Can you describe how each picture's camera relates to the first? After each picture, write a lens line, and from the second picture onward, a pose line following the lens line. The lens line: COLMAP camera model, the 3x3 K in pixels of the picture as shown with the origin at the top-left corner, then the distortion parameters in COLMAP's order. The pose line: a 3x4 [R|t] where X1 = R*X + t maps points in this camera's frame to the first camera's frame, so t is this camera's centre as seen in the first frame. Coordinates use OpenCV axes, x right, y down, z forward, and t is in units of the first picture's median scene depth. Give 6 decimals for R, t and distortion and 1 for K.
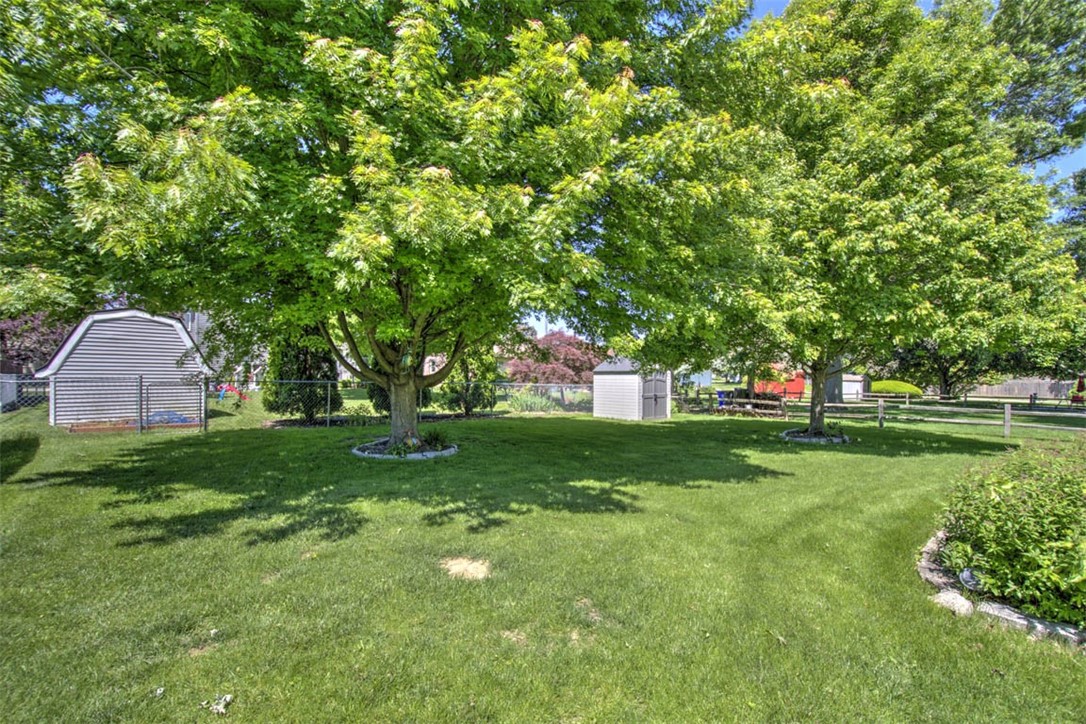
lens RADIAL K [[468.3, 0, 540.4], [0, 468.3, 372.9], [0, 0, 1]] dist [-0.000991, -0.000370]
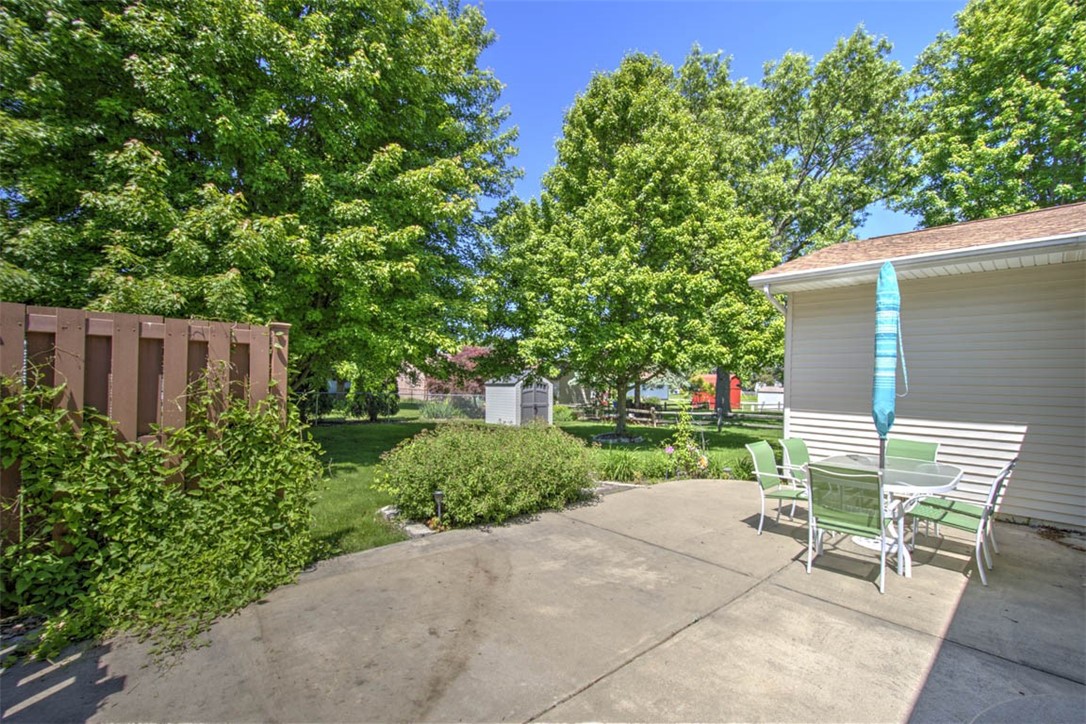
lens RADIAL K [[468.3, 0, 540.4], [0, 468.3, 372.9], [0, 0, 1]] dist [-0.000991, -0.000370]
pose [[0.999963, 0.001611, -0.008425, 0.277065], [-0.001822, 0.999685, -0.025039, -0.001882], [0.008382, 0.025054, 0.999651, -0.169812]]
